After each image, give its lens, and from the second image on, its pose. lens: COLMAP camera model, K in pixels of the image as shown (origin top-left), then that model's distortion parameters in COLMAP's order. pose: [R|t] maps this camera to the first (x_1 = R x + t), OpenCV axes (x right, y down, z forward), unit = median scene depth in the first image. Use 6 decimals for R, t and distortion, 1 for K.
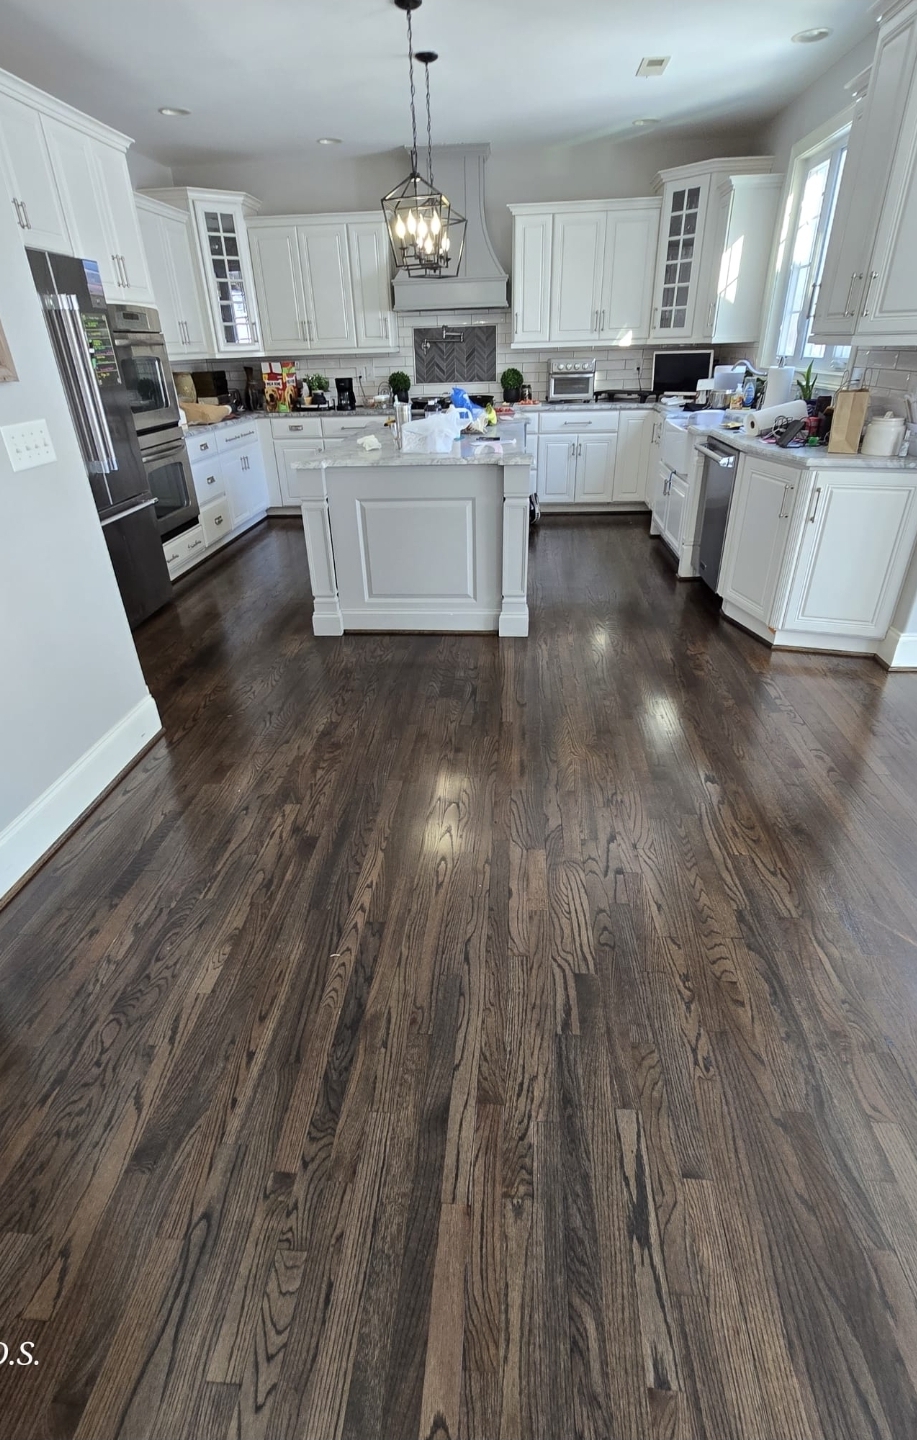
lens RADIAL K [[684.5, 0, 456.1], [0, 684.5, 726.6], [0, 0, 1]] dist [-0.003564, 0.001575]
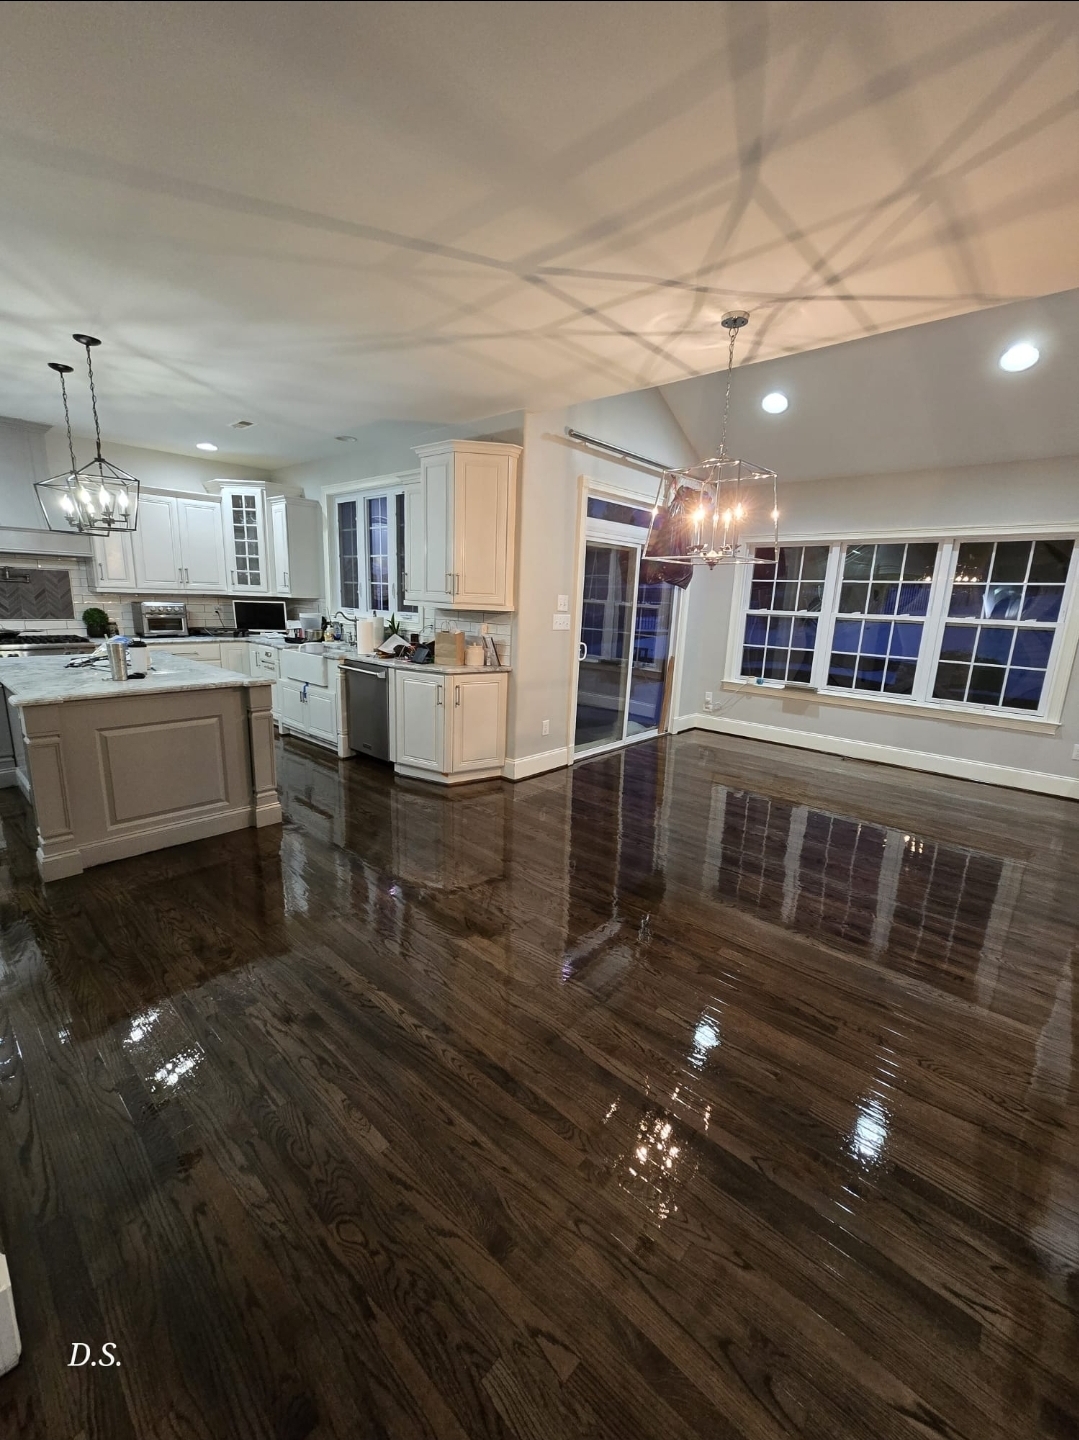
lens RADIAL K [[588.0, 0, 536.6], [0, 588.0, 721.6], [0, 0, 1]] dist [-0.011786, 0.004298]
pose [[0.610531, -0.118460, 0.783083, -0.434475], [0.340488, 0.931972, -0.124479, -0.019723], [-0.715066, 0.342629, 0.609332, 0.021126]]
